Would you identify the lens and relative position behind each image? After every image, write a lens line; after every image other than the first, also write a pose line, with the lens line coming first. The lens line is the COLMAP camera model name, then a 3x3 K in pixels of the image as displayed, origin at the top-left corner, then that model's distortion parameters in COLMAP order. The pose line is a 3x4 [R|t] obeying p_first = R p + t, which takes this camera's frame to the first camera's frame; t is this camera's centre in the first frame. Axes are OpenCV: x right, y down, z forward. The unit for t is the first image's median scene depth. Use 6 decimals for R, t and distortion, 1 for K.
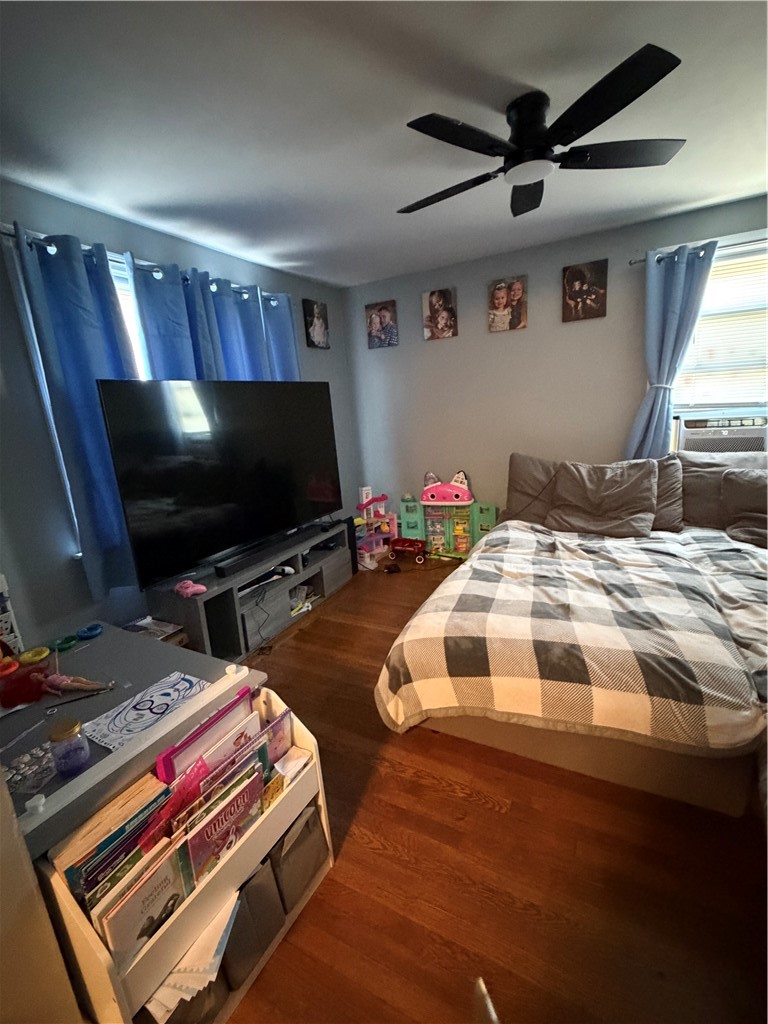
lens RADIAL K [[452.5, 0, 383.1], [0, 452.5, 512.0], [0, 0, 1]] dist [0.001463, 0.000811]
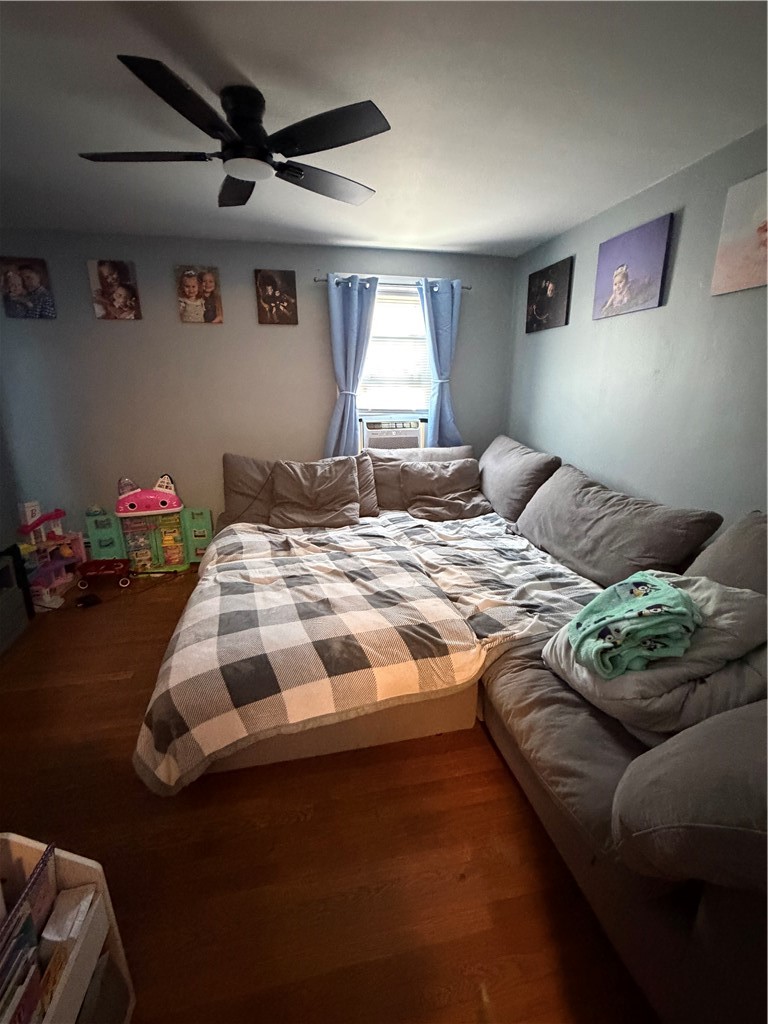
lens RADIAL K [[452.5, 0, 381.7], [0, 452.5, 509.9], [0, 0, 1]] dist [0.001463, 0.000811]
pose [[0.765413, -0.108153, 0.634386, -0.098748], [0.100383, 0.993775, 0.048307, -0.028809], [-0.635662, 0.026707, 0.771506, 0.059495]]
